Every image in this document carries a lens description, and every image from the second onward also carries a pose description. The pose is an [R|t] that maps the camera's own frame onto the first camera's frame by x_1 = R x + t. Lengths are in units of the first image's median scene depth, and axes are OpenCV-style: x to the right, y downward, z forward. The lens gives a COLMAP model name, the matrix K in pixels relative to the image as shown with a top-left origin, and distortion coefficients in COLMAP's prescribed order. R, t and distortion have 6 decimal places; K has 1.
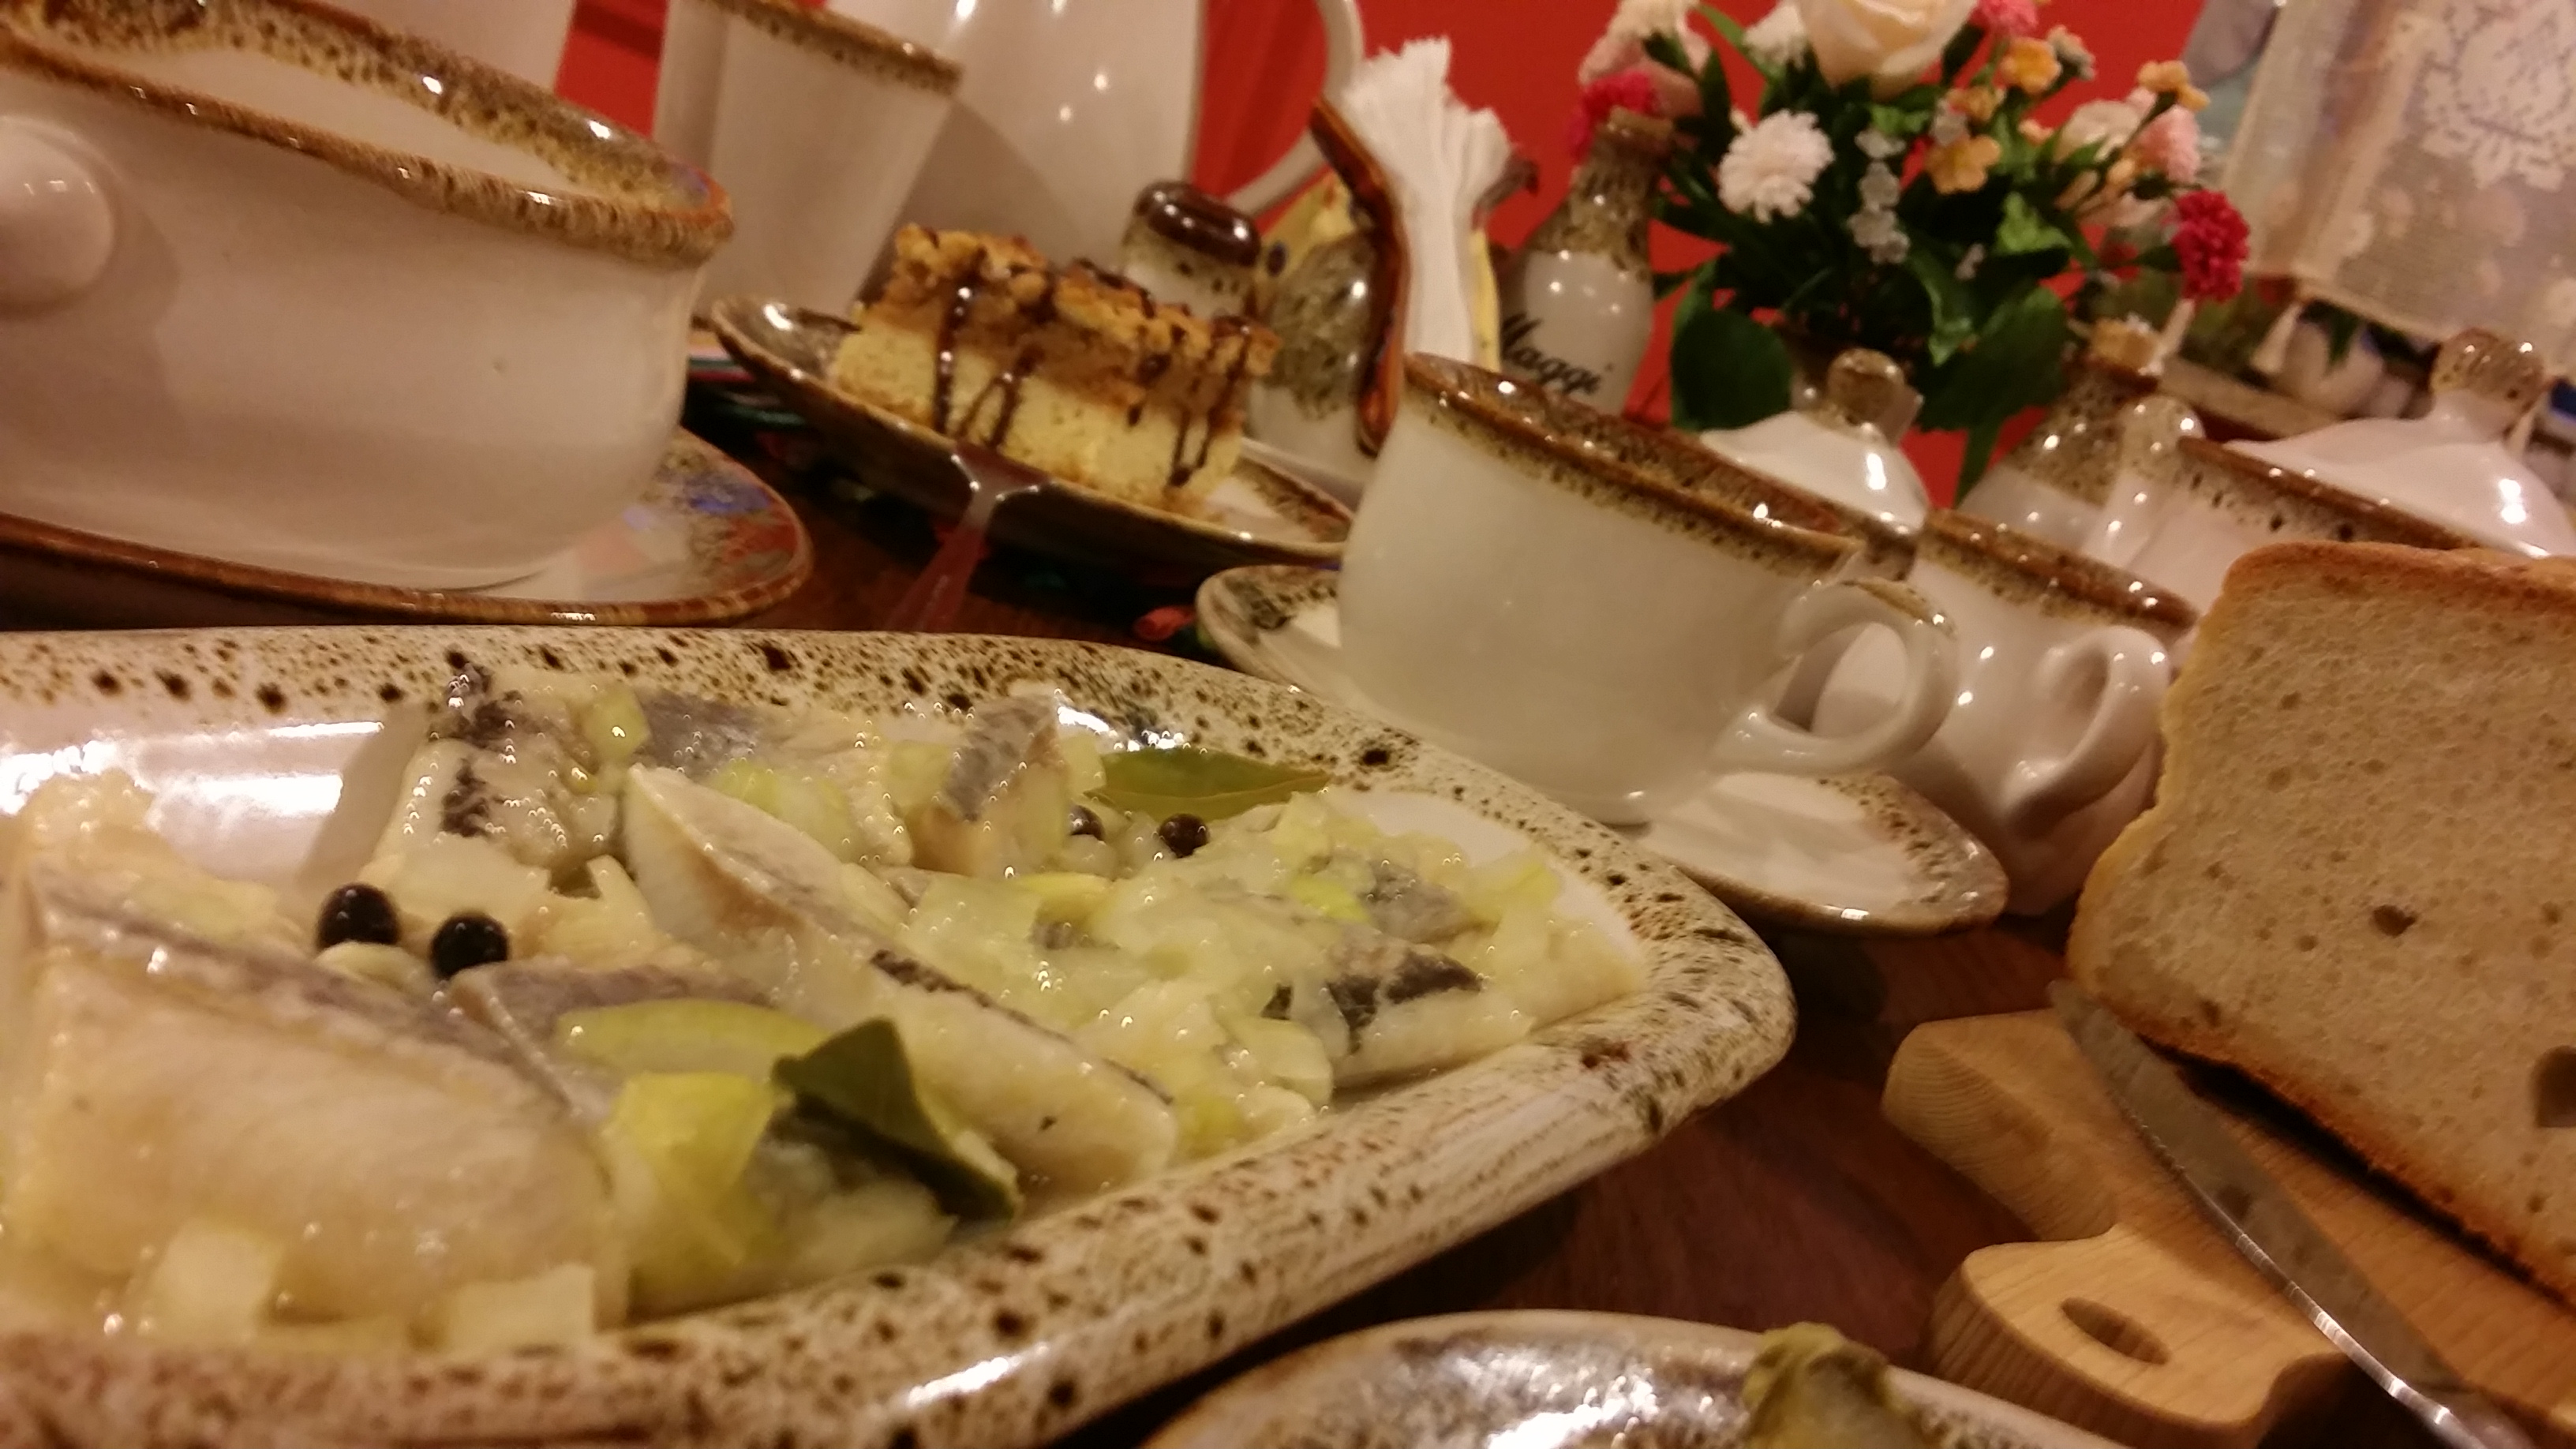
lens RADIAL K [[2315.6, 0, 1288.0], [0, 2315.6, 724.5], [0, 0, 1]] dist [0.082818, -0.221647]
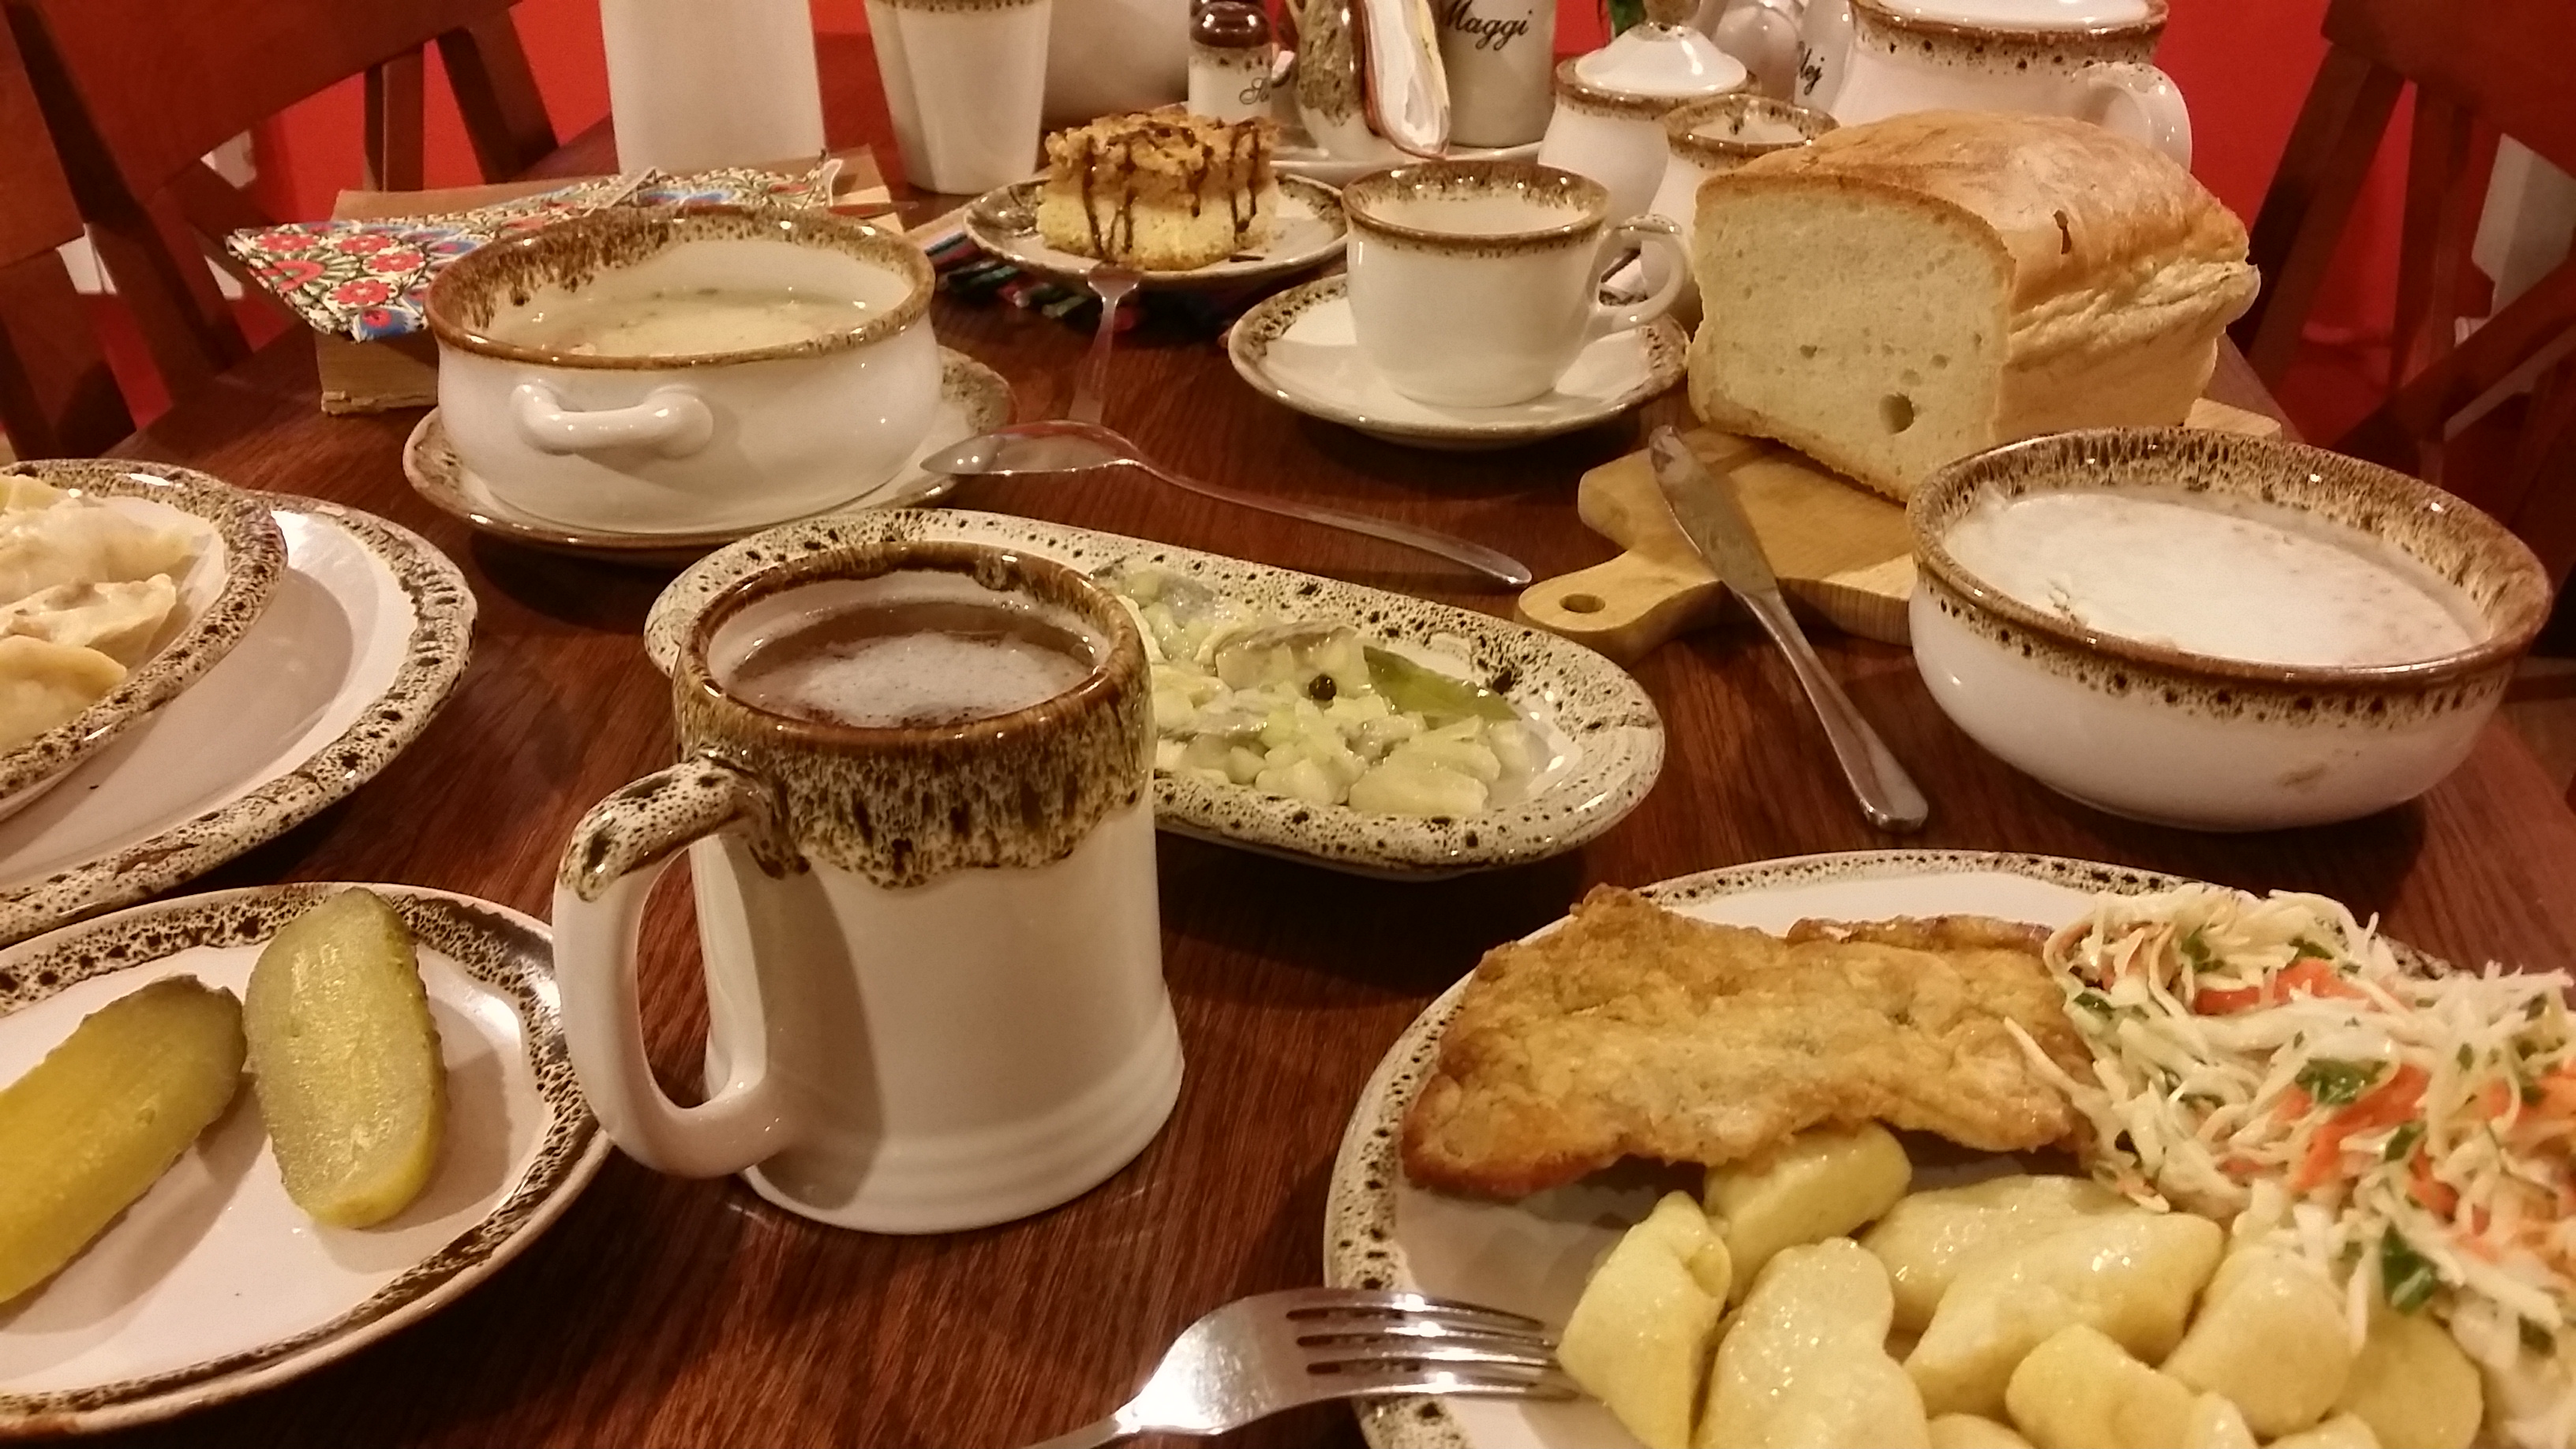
lens RADIAL K [[2315.6, 0, 1288.0], [0, 2315.6, 724.5], [0, 0, 1]] dist [0.082818, -0.221647]
pose [[0.936281, -0.263422, -0.232351, 0.409460], [0.310668, 0.929701, 0.197843, -0.141335], [0.163900, -0.257421, 0.952298, -0.980293]]
